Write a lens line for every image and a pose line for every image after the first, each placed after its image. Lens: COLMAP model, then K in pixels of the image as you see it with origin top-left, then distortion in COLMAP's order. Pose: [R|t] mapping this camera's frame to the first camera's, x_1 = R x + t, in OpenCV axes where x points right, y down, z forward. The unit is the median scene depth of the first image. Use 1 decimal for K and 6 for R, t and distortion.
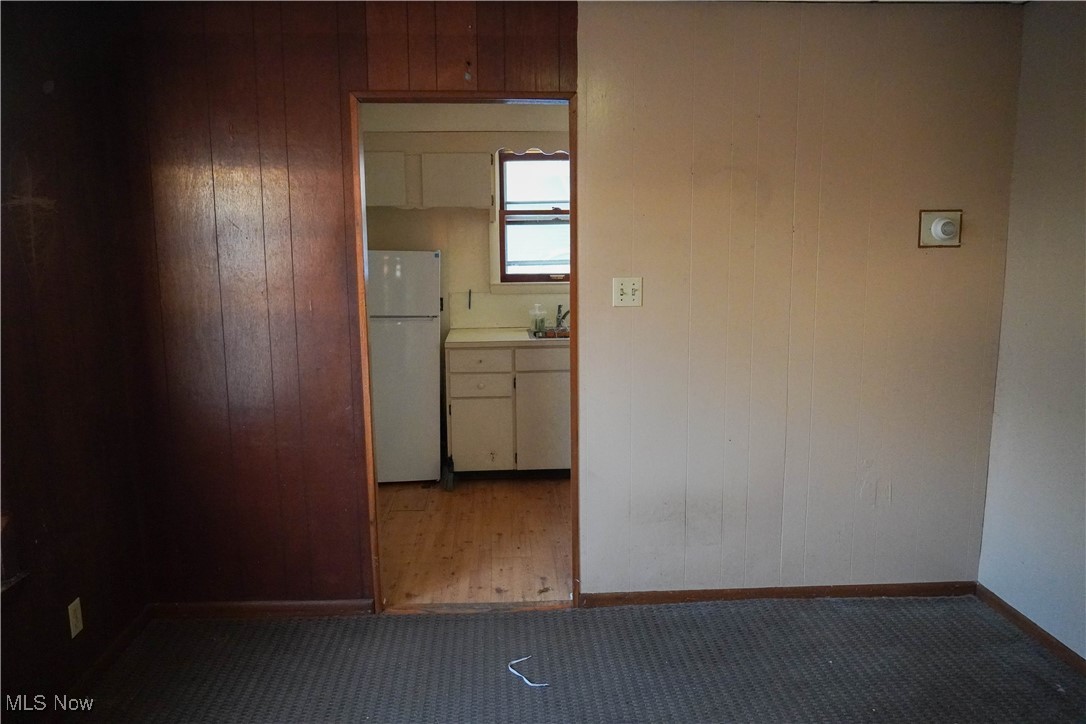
lens RADIAL K [[844.7, 0, 543.0], [0, 844.7, 362.0], [0, 0, 1]] dist [0.002493, 0.000245]
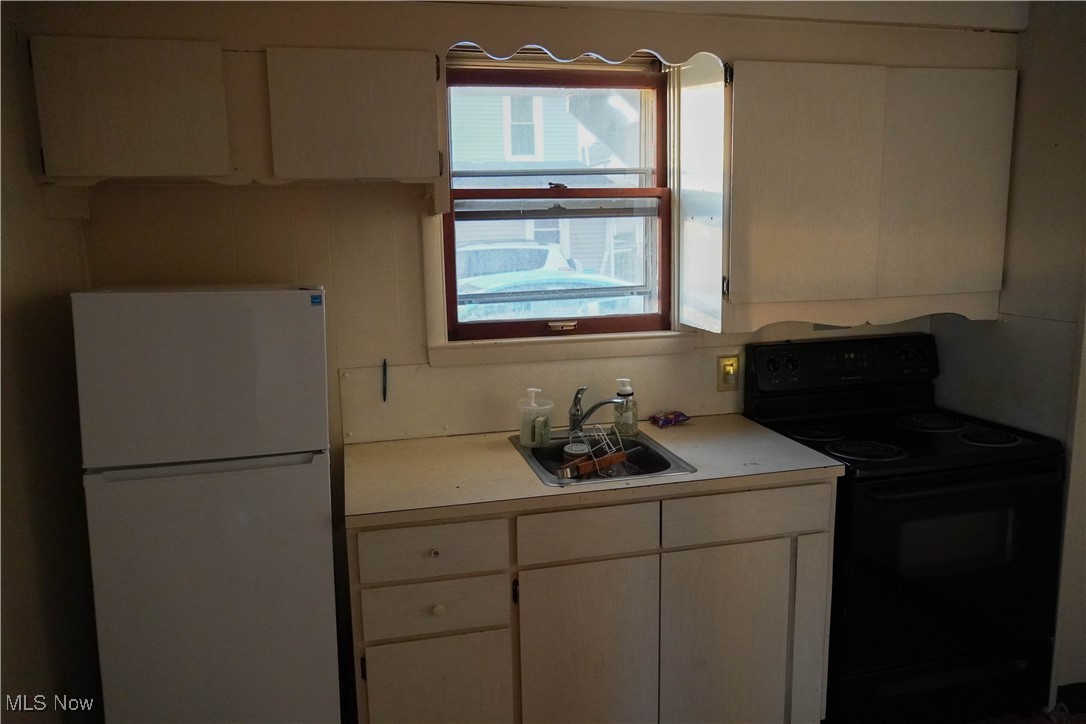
lens RADIAL K [[816.1, 0, 543.0], [0, 816.1, 362.0], [0, 0, 1]] dist [-0.005245, -0.001211]
pose [[0.981914, -0.038609, 0.185346, -0.085556], [0.035053, 0.999134, 0.022423, -0.093302], [-0.186052, -0.015521, 0.982417, 0.551248]]
